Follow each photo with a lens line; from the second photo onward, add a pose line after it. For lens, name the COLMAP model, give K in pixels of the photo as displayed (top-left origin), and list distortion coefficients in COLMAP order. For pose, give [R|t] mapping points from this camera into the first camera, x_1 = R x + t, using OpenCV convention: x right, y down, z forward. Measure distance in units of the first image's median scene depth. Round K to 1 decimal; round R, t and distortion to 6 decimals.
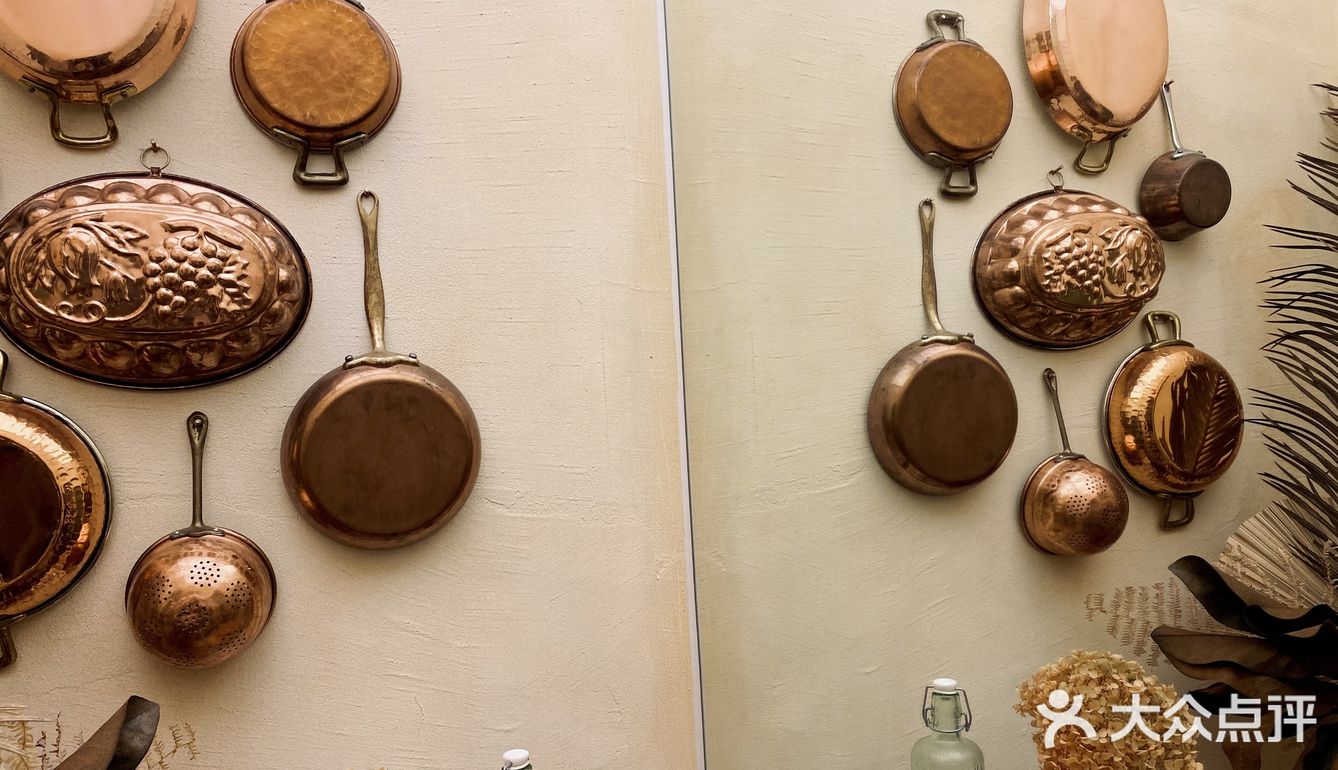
lens RADIAL K [[988.6, 0, 669.4], [0, 988.6, 383.8], [0, 0, 1]] dist [0.001635, 0.001419]
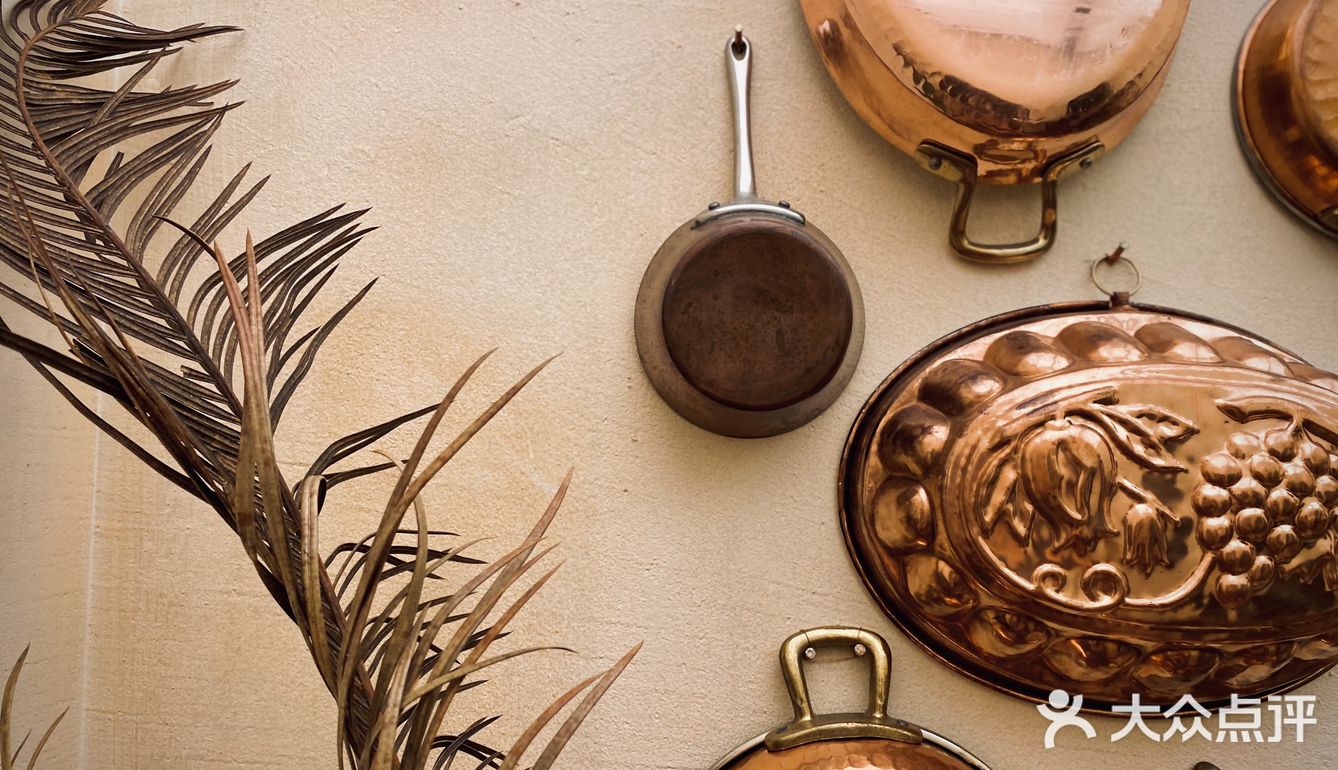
lens RADIAL K [[988.6, 0, 668.7], [0, 988.6, 385.6], [0, 0, 1]] dist [0.001635, 0.001419]
pose [[0.943218, -0.001792, -0.332169, -0.611925], [-0.031751, 0.994920, -0.095528, -0.116481], [0.330653, 0.100650, 0.938370, 0.447642]]
